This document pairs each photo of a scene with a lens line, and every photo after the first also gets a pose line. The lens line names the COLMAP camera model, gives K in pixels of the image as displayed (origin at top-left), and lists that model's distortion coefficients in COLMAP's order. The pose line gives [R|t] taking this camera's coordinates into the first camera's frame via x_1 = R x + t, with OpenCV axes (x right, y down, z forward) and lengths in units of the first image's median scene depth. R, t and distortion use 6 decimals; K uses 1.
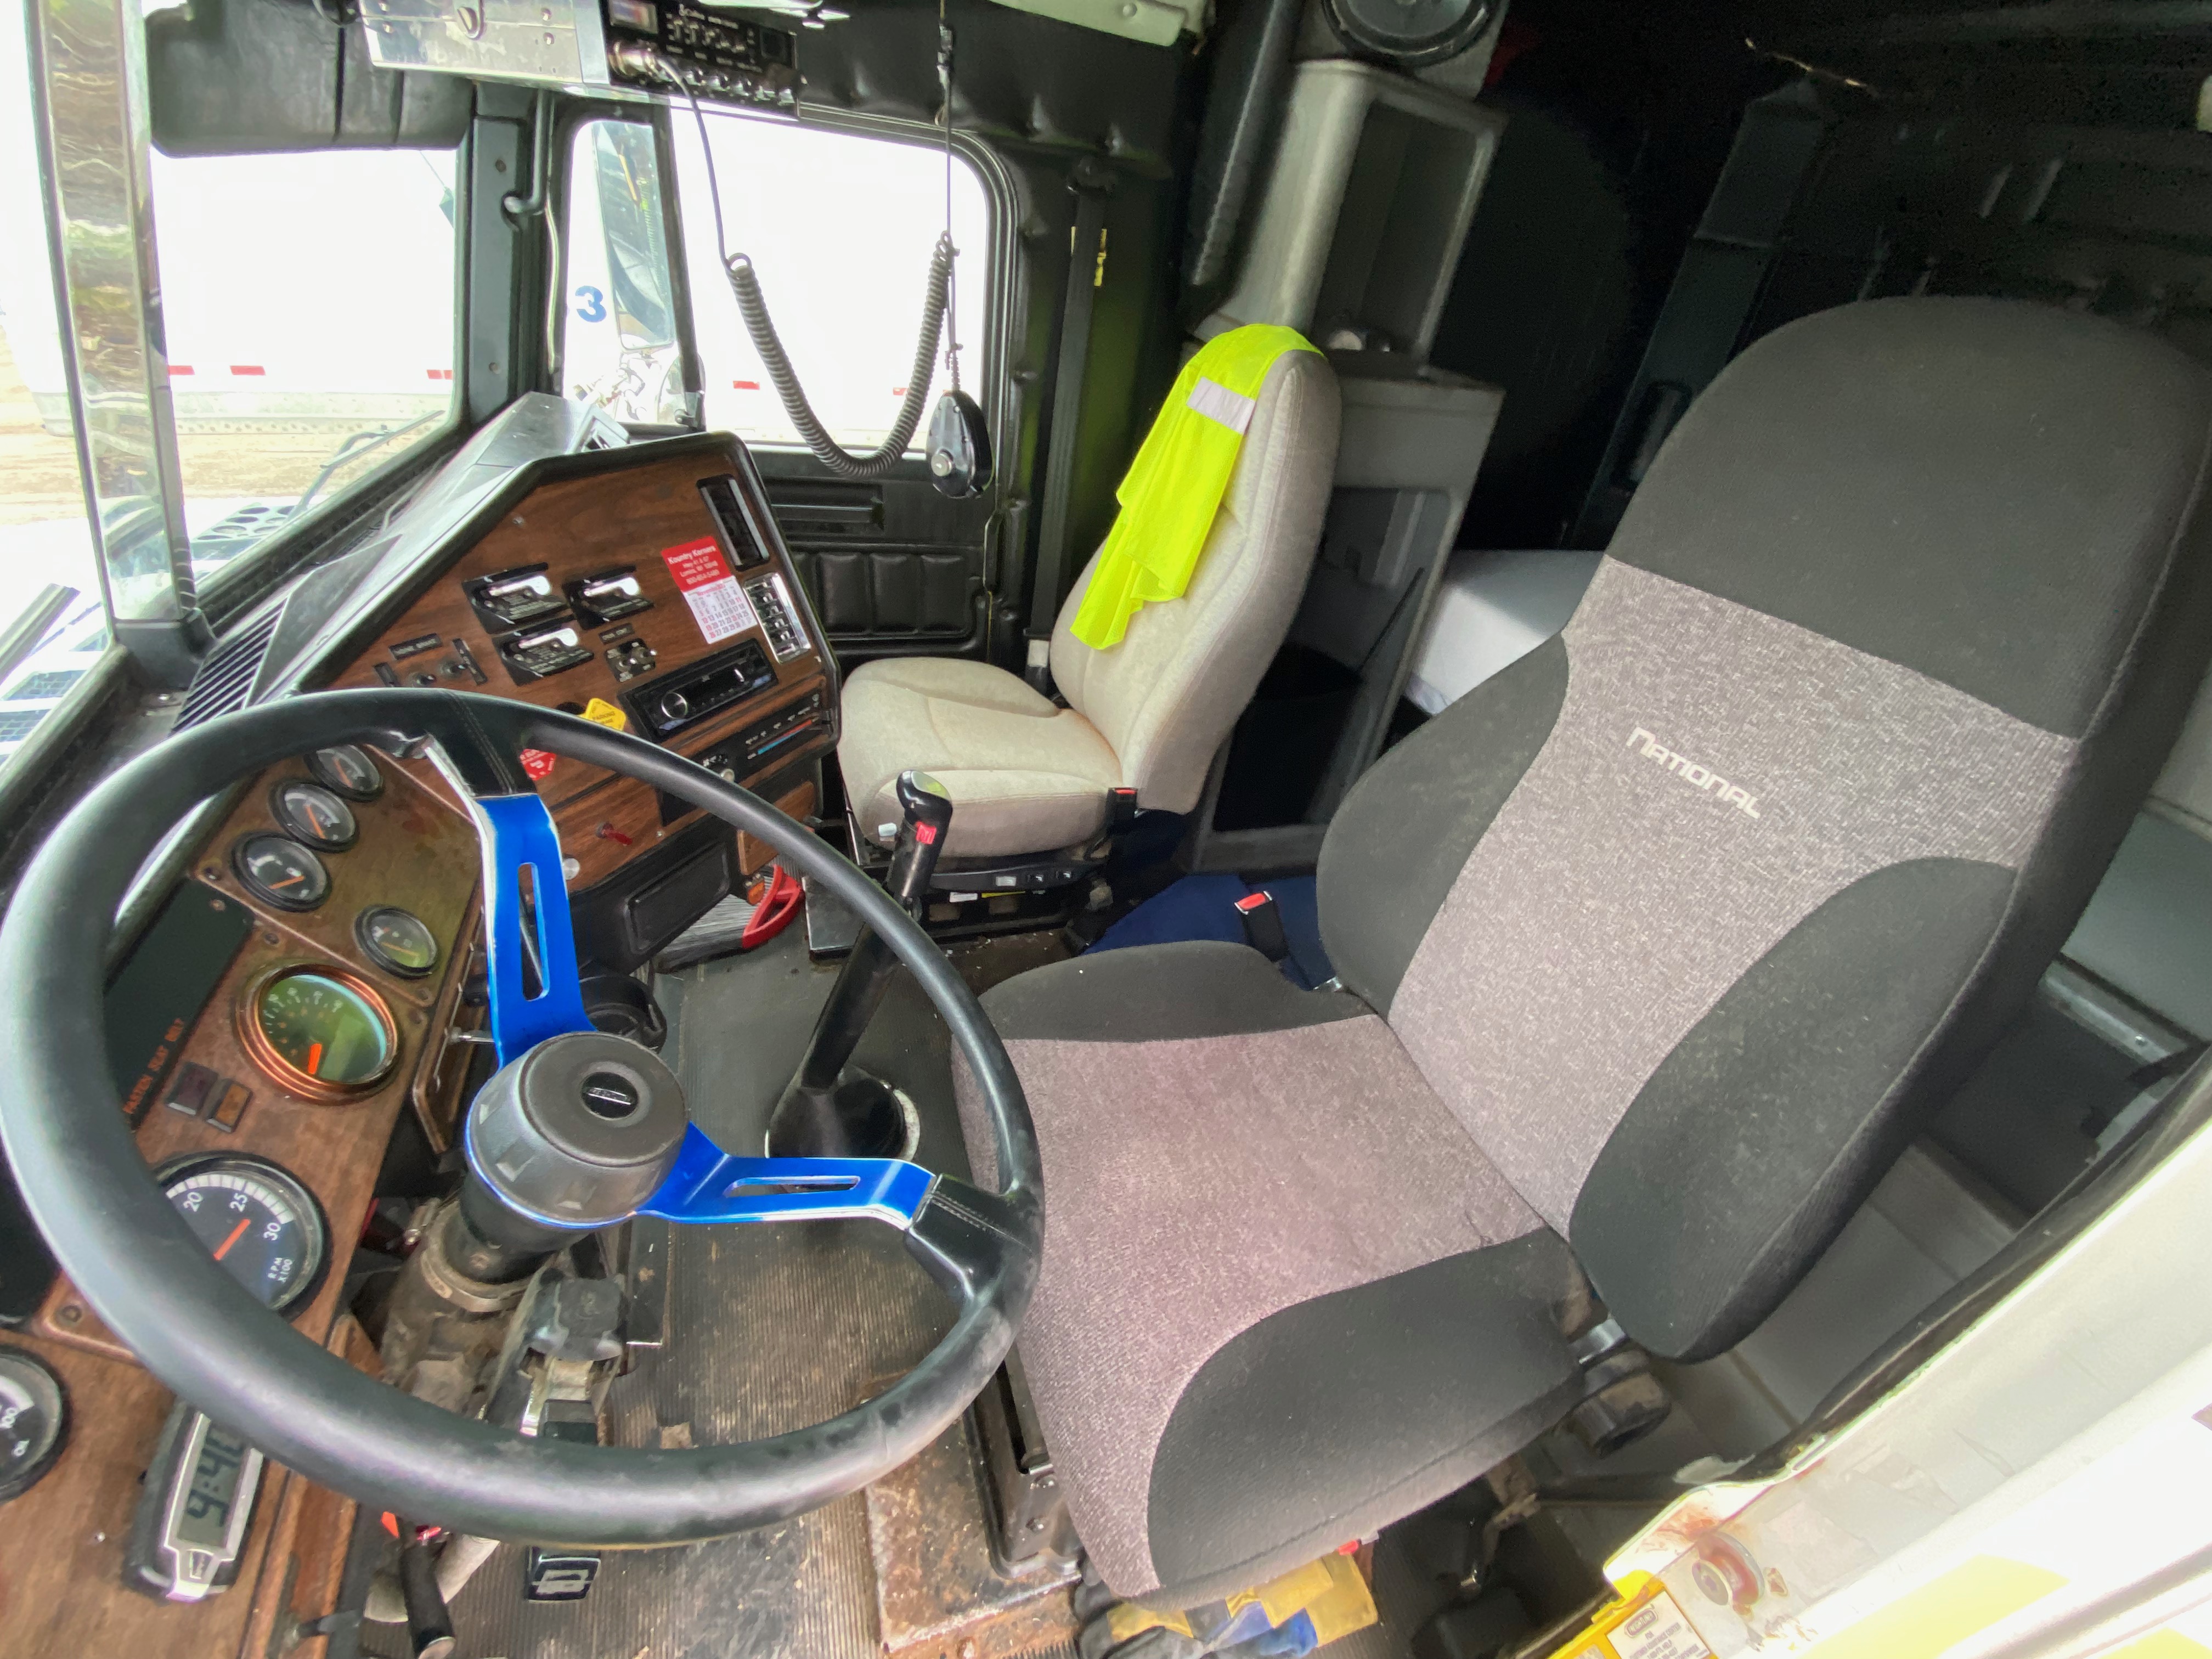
lens RADIAL K [[894.9, 0, 1111.6], [0, 894.9, 822.7], [0, 0, 1]] dist [0.014879, -0.016503]
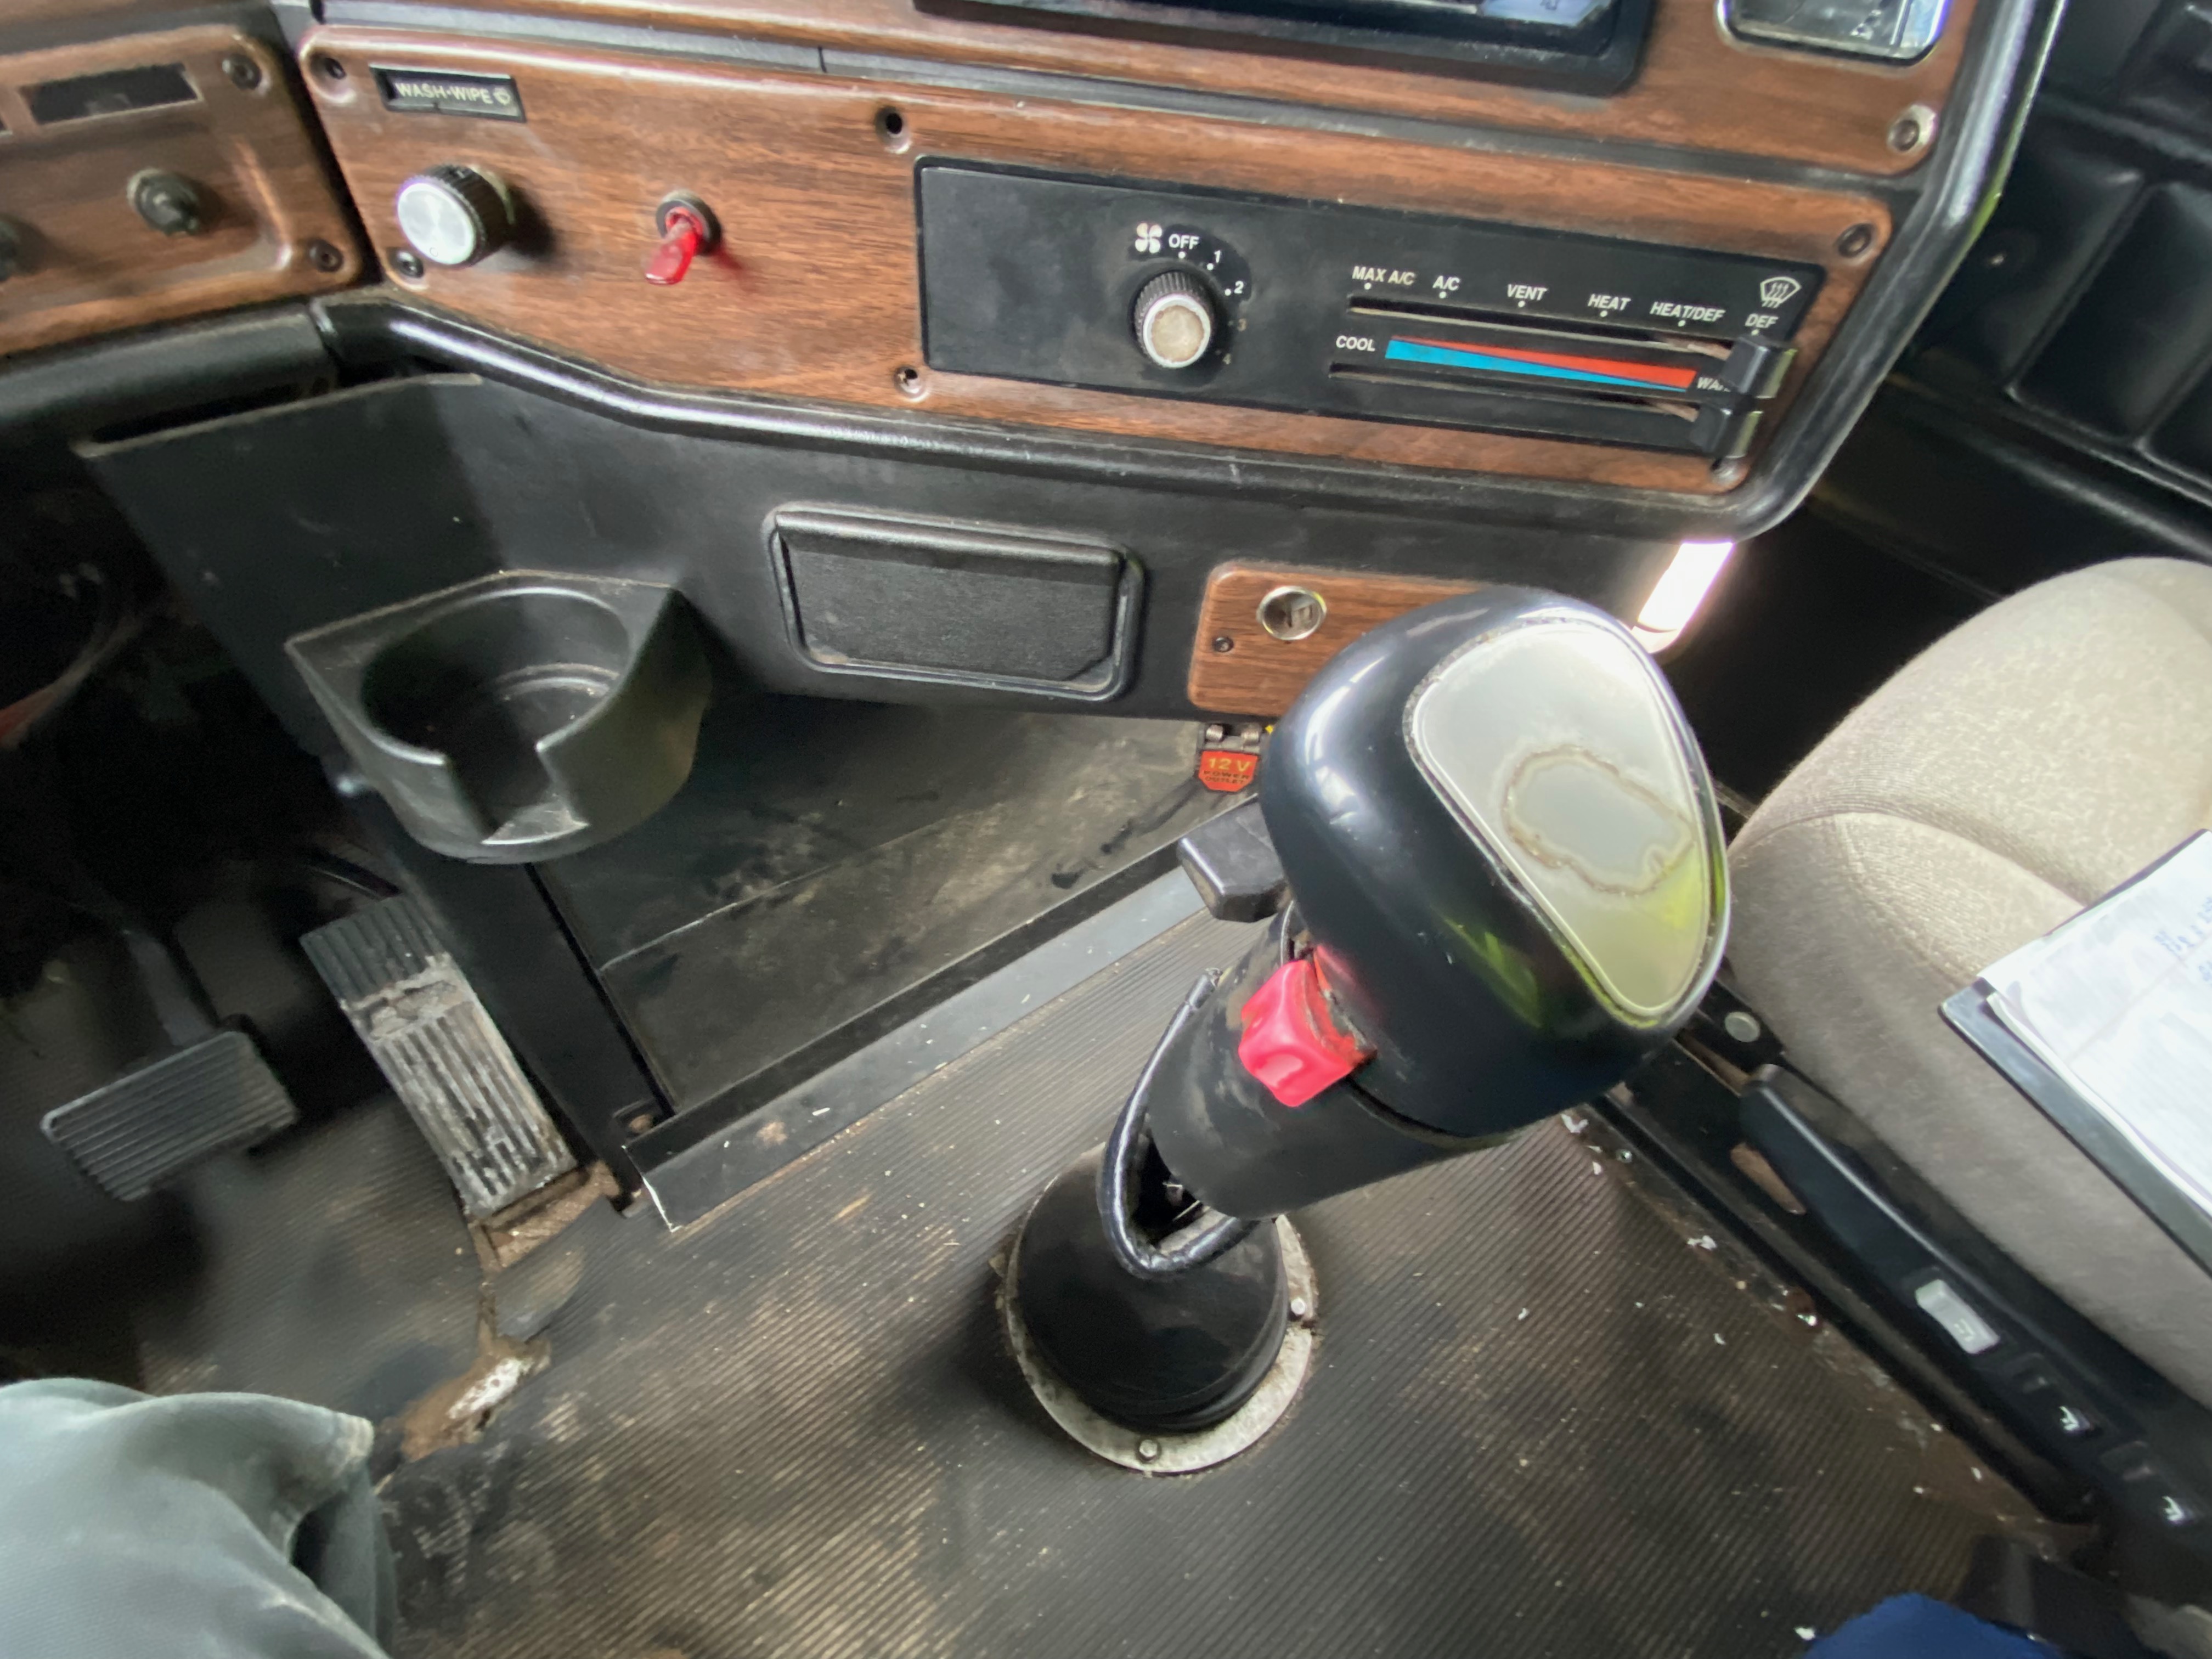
lens RADIAL K [[1012.4, 0, 1106.0], [0, 1012.4, 829.5], [0, 0, 1]] dist [0.037960, -0.029849]
pose [[0.309740, 0.644596, -0.698968, -0.118290], [-0.552659, 0.720241, 0.419309, -0.061028], [0.773711, 0.256415, 0.579330, 0.836675]]
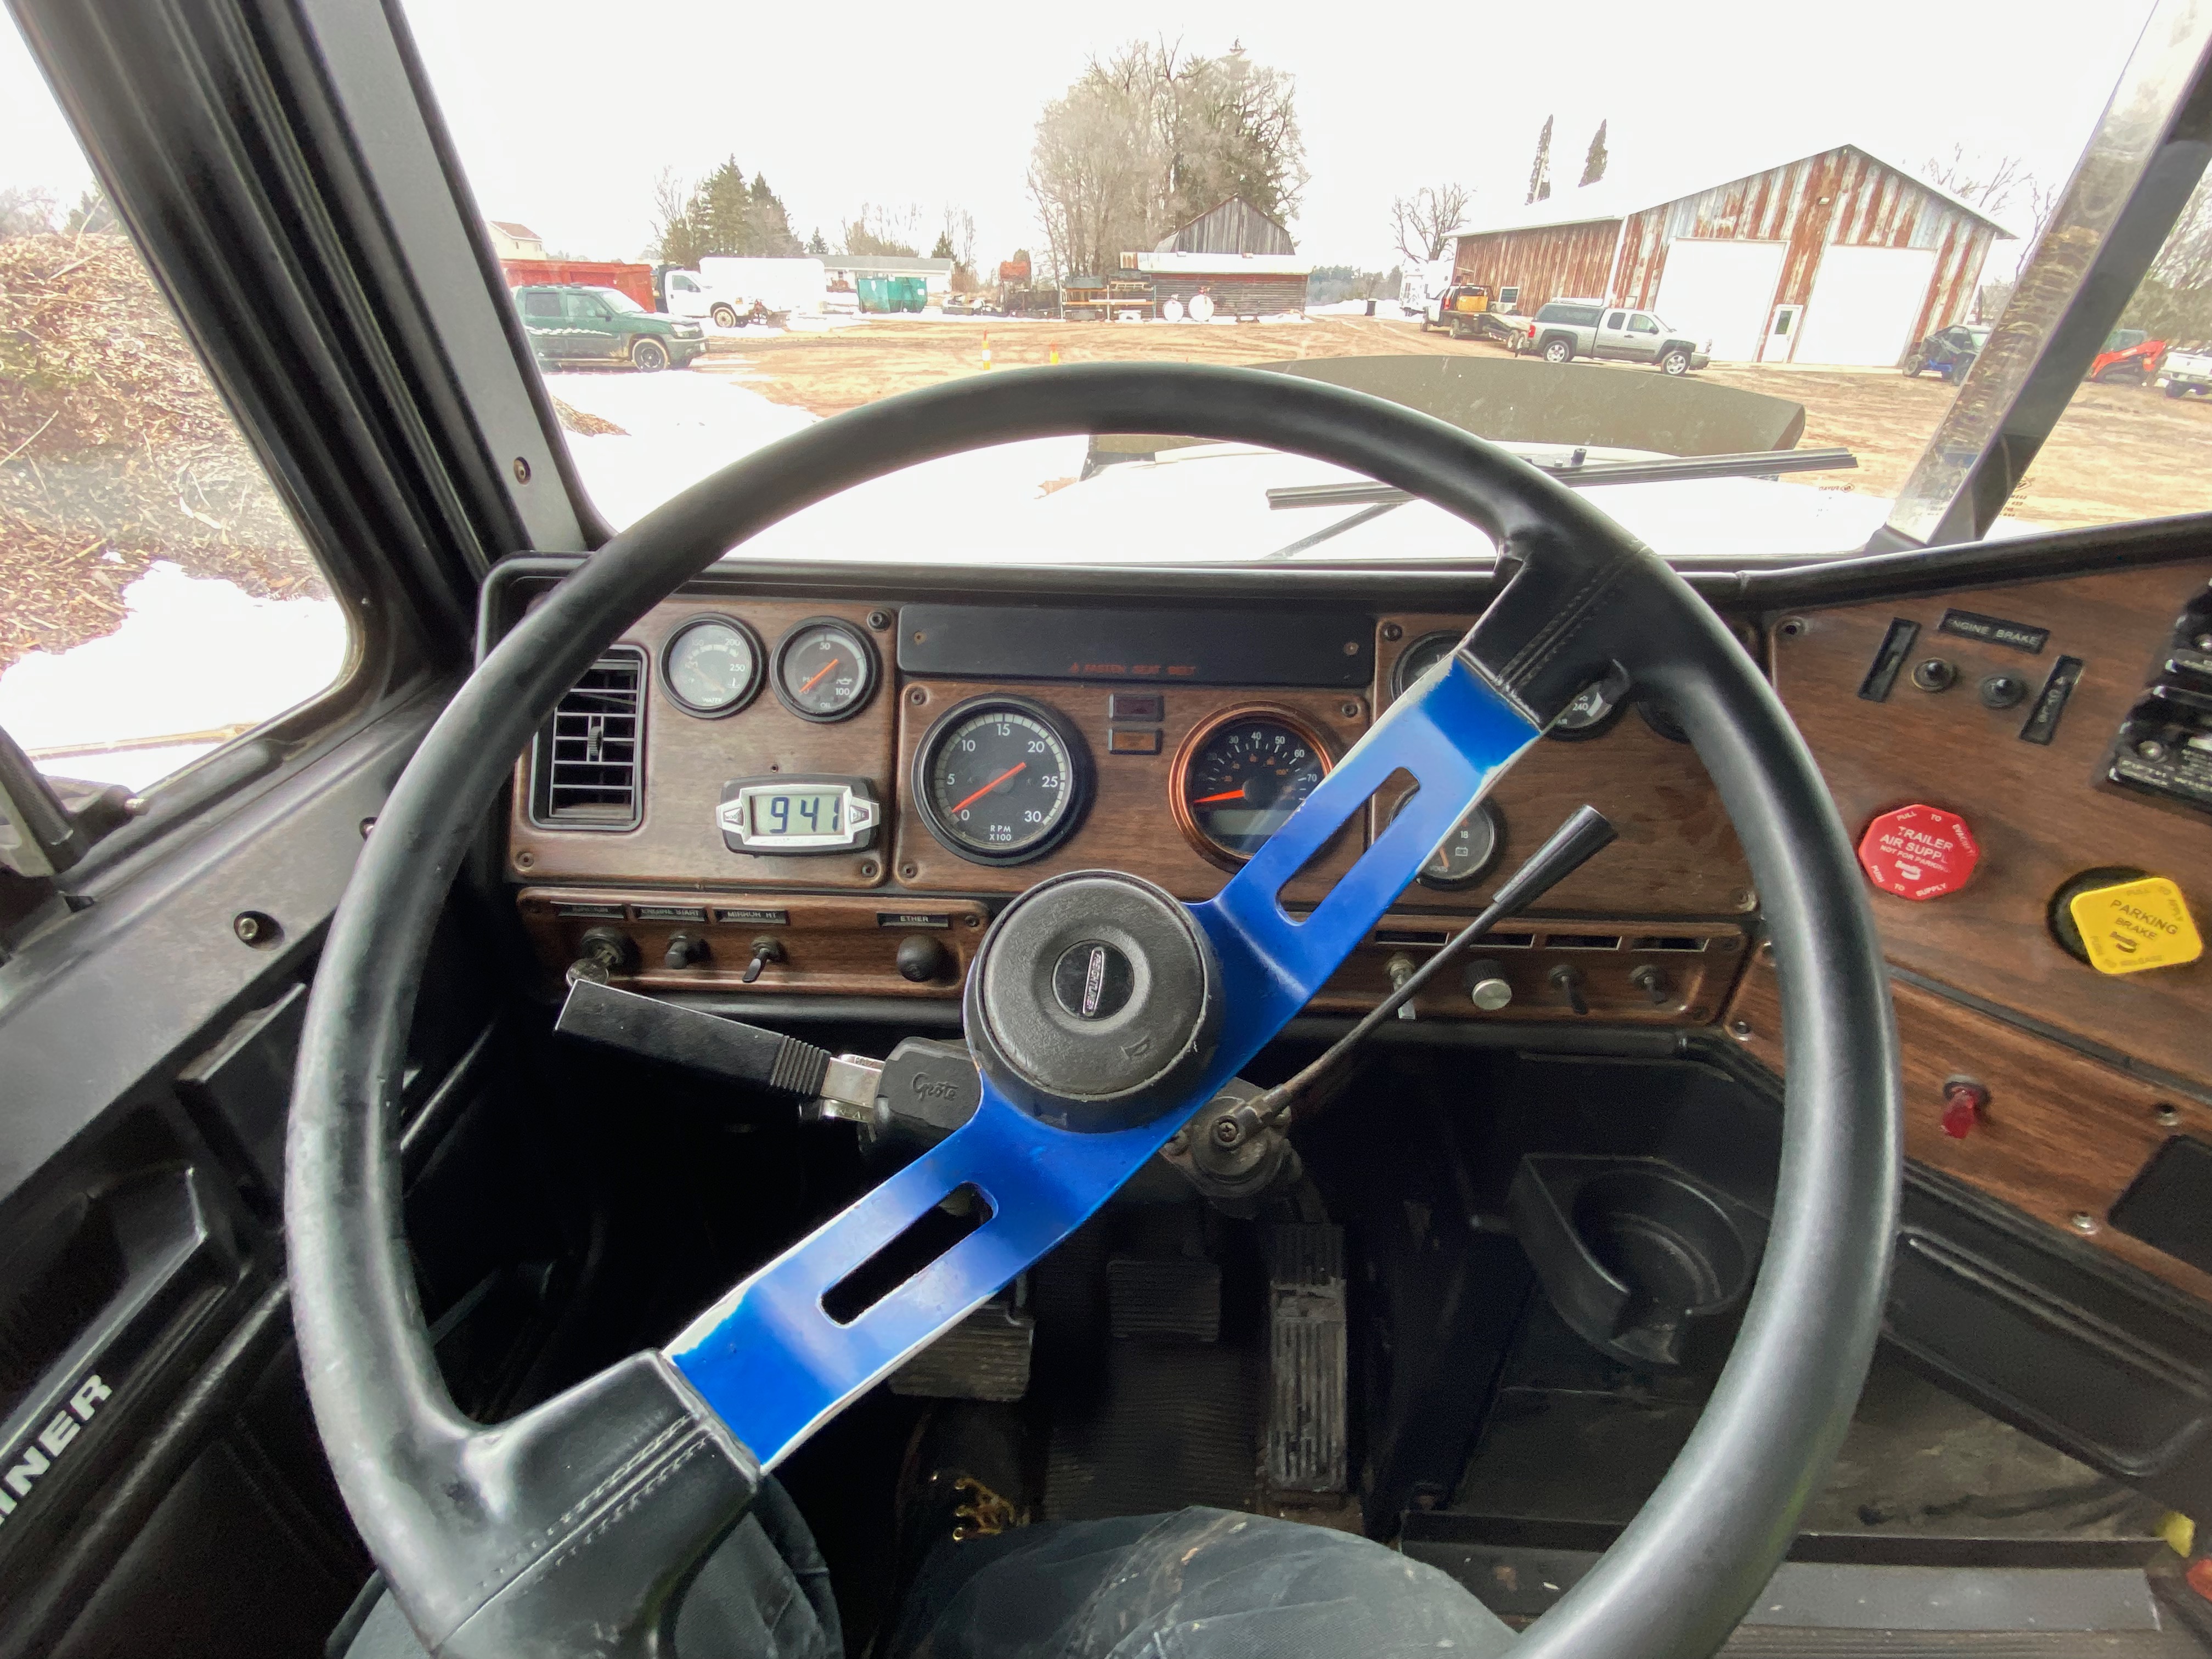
lens RADIAL K [[1012.4, 0, 1106.0], [0, 1012.4, 829.5], [0, 0, 1]] dist [0.037960, -0.029849]
pose [[-0.369356, 0.376792, -0.849473, 0.038526], [-0.556273, 0.642599, 0.526902, -0.104002], [0.744403, 0.667153, -0.027749, 0.490285]]
